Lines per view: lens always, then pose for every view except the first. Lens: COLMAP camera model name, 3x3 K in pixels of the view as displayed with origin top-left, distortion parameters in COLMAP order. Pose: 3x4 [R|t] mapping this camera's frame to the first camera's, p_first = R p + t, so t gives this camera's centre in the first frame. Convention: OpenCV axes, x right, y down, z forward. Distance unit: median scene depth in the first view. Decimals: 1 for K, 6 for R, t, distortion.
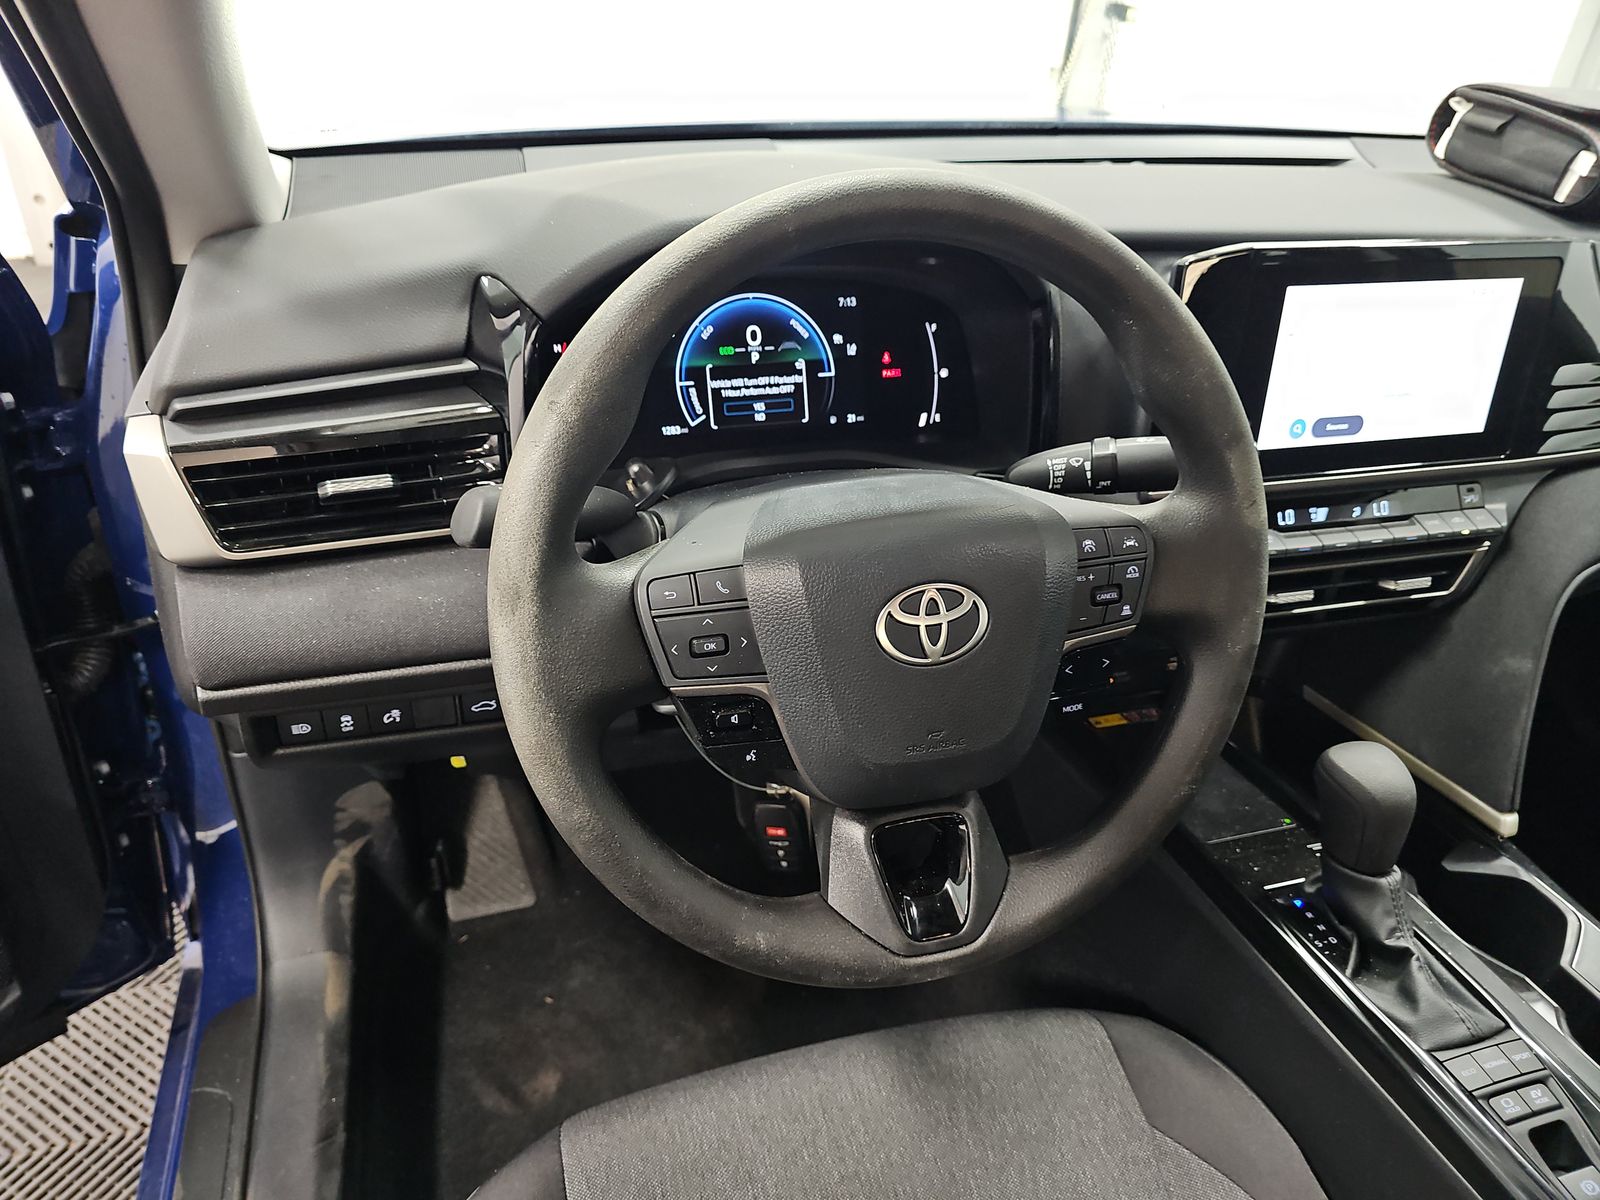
lens RADIAL K [[1065.0, 0, 773.2], [0, 1065.0, 603.4], [0, 0, 1]] dist [0.073460, -0.085602]
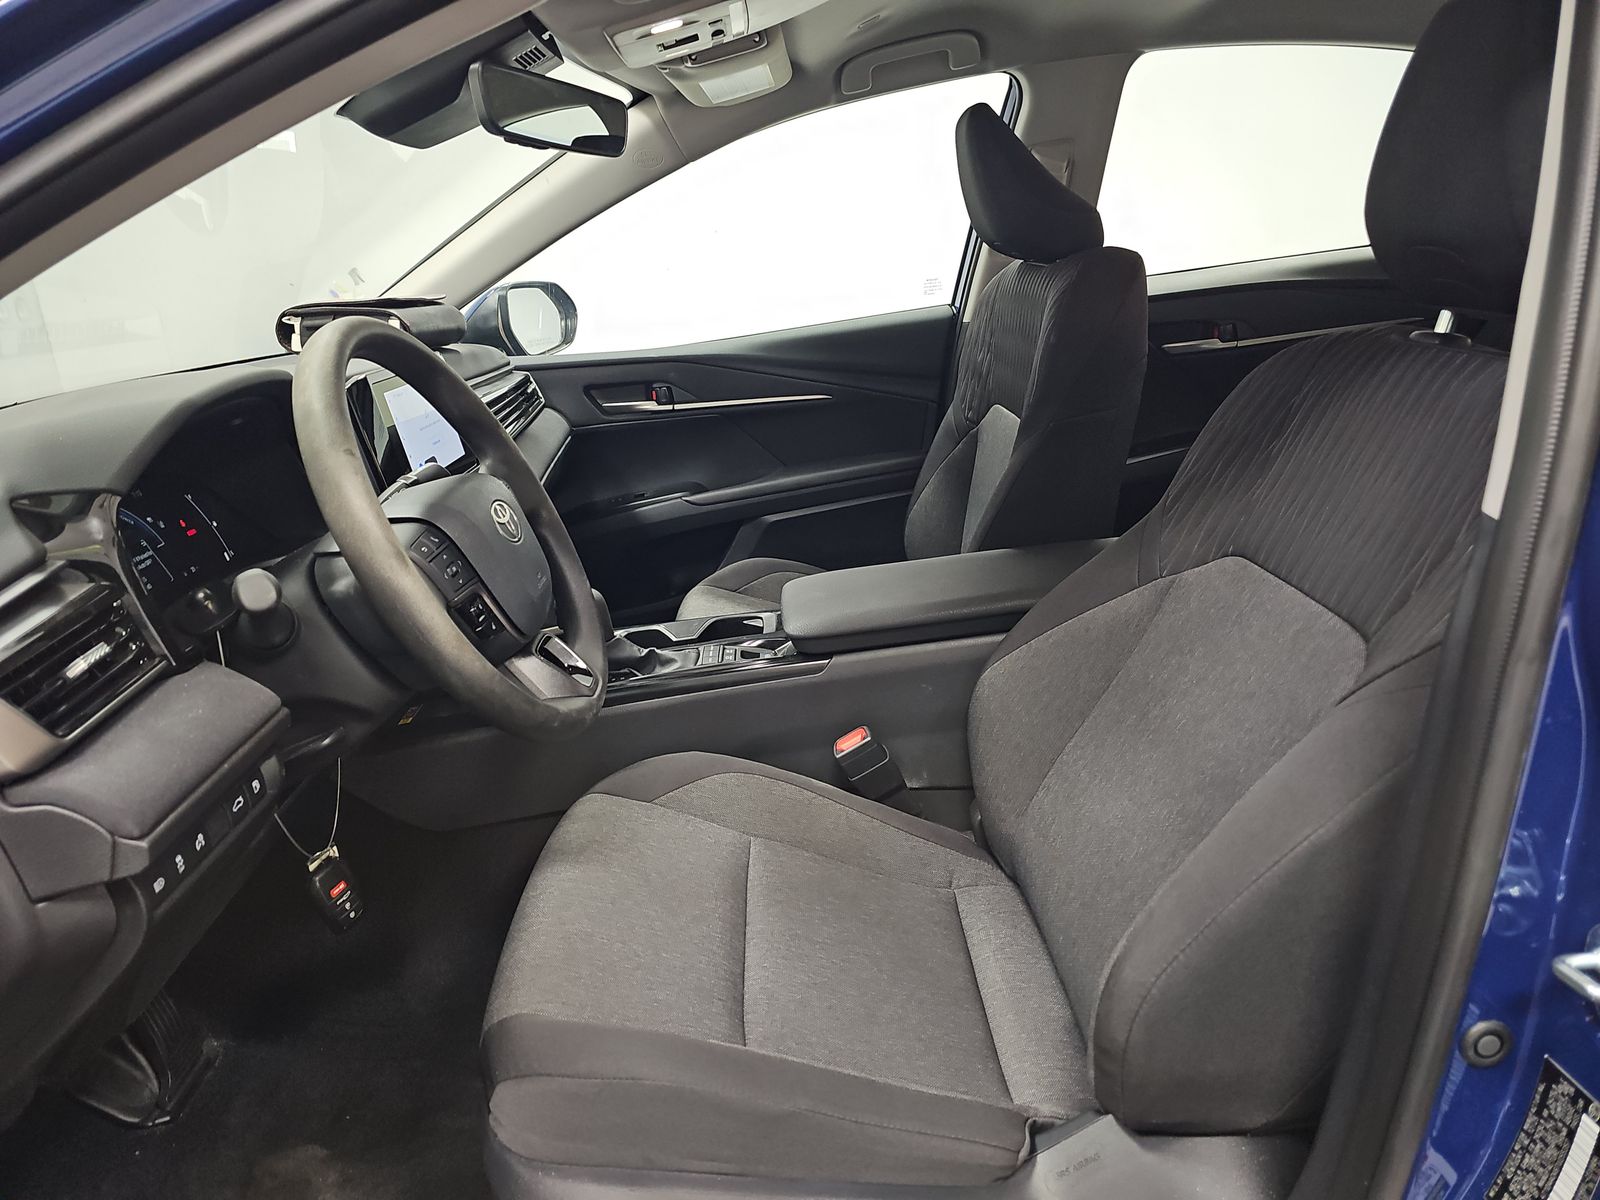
lens RADIAL K [[1086.6, 0, 800.0], [0, 1086.6, 600.0], [0, 0, 1]] dist [0.029546, -0.033809]
pose [[0.251482, -0.368562, 0.894941, -0.957920], [0.599895, 0.784979, 0.154704, 0.090496], [-0.759528, 0.497965, 0.418506, -0.079608]]
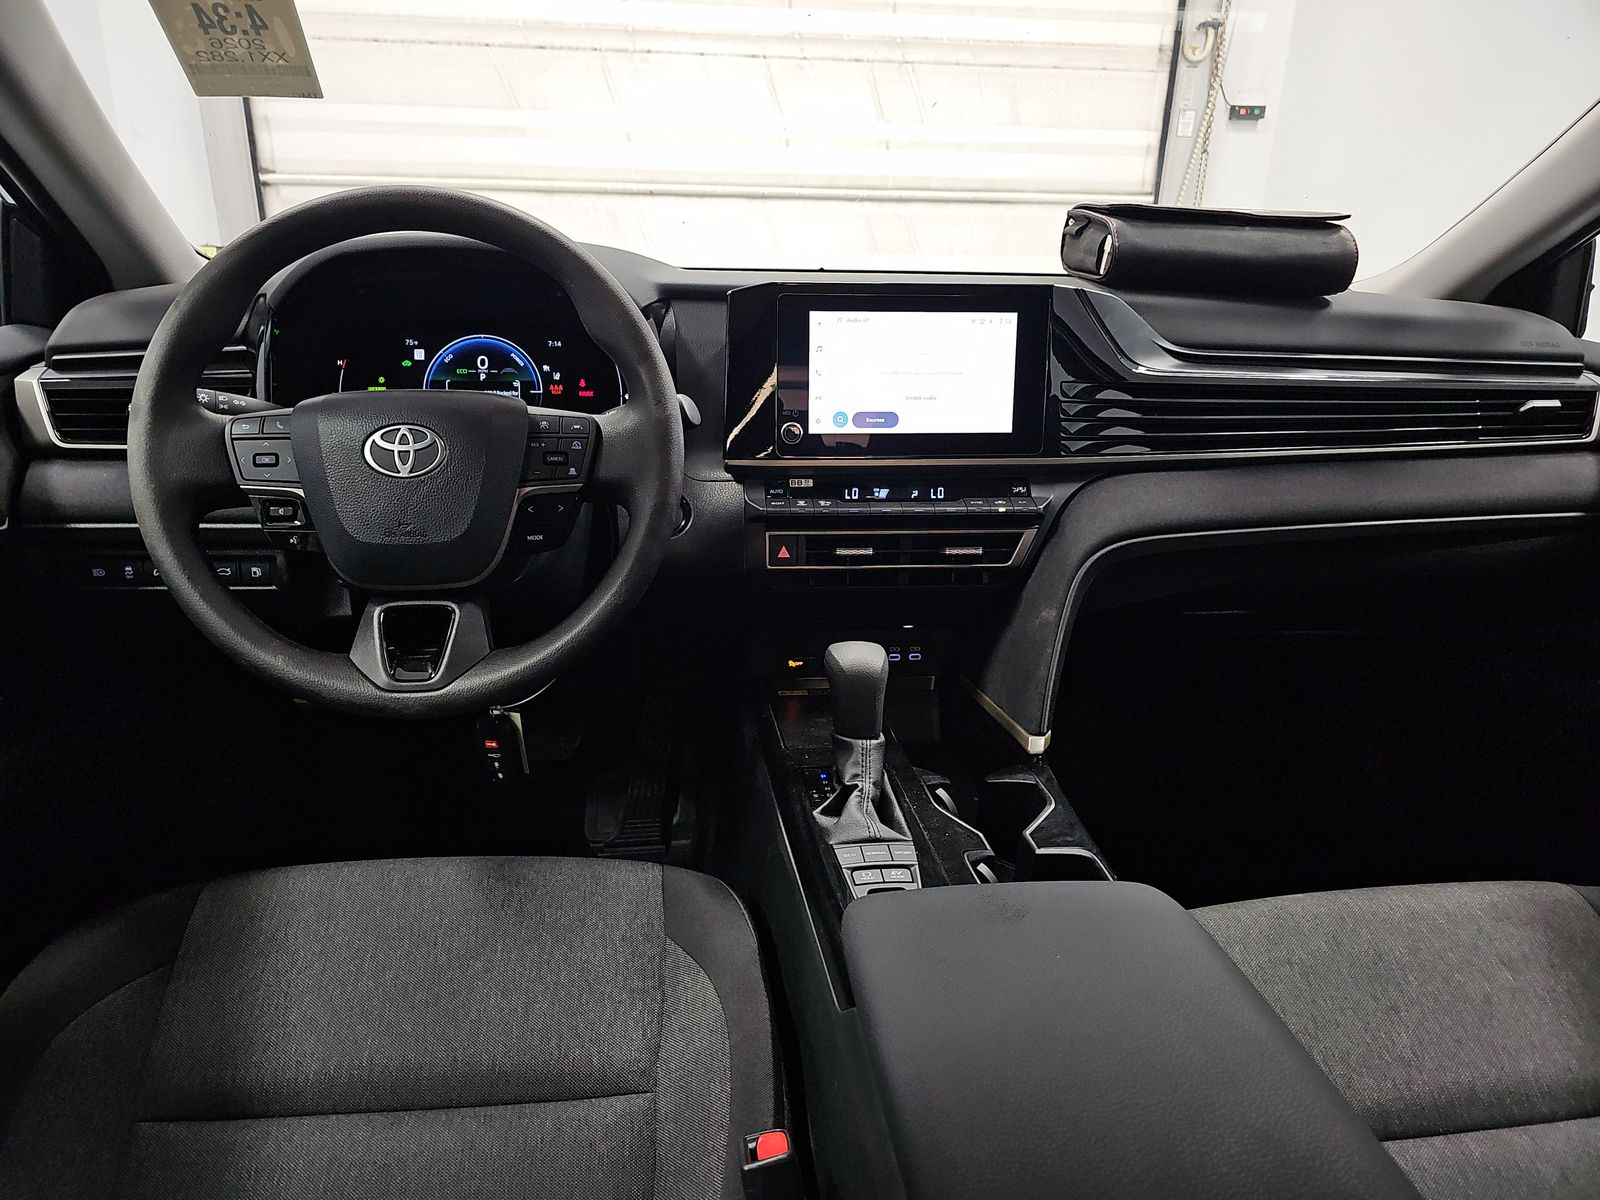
lens RADIAL K [[1065.0, 0, 773.2], [0, 1065.0, 603.4], [0, 0, 1]] dist [0.073460, -0.085602]
pose [[0.982453, 0.031063, -0.183906, 0.634267], [-0.073909, 0.970151, -0.230966, 0.362766], [0.171242, 0.240506, 0.955423, -0.224005]]
